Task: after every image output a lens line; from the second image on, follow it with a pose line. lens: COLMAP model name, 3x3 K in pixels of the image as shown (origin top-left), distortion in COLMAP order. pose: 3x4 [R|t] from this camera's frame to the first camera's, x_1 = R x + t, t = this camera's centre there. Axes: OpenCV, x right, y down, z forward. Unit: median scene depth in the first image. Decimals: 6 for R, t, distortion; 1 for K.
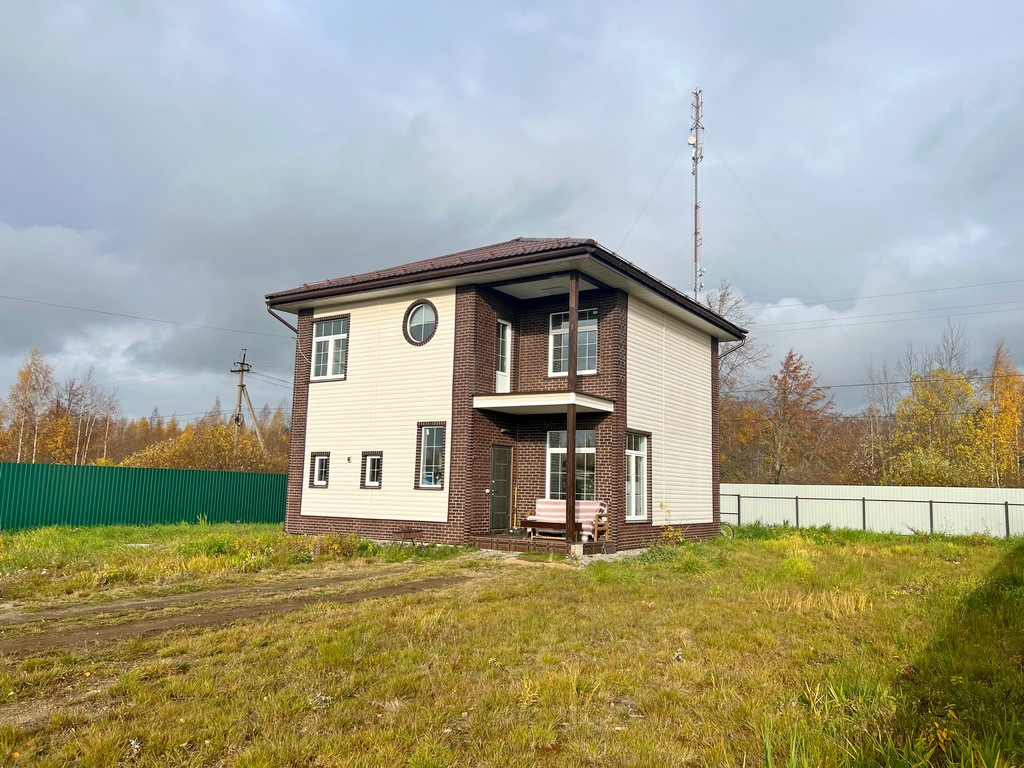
lens RADIAL K [[796.1, 0, 512.0], [0, 796.1, 384.0], [0, 0, 1]] dist [0.085595, -0.002238]
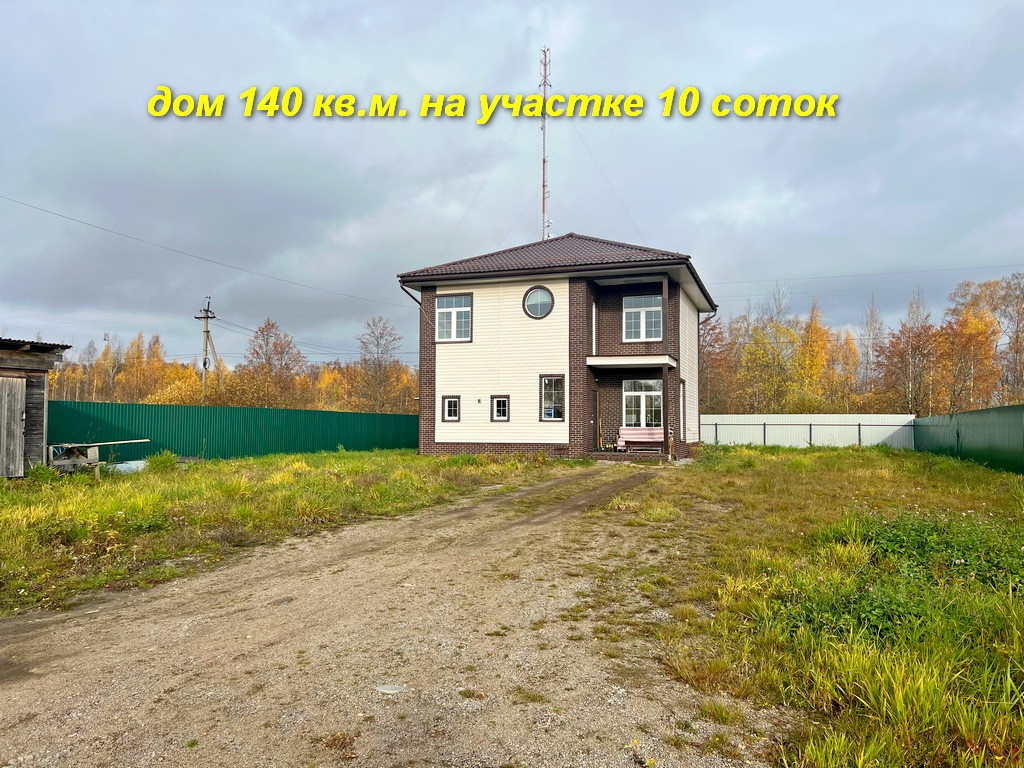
lens RADIAL K [[796.1, 0, 512.0], [0, 796.1, 384.0], [0, 0, 1]] dist [0.085595, -0.002238]
pose [[0.970272, -0.006017, 0.241941, -0.471711], [-0.013380, 0.996828, 0.078447, -0.041643], [-0.241646, -0.079352, 0.967115, -0.324138]]
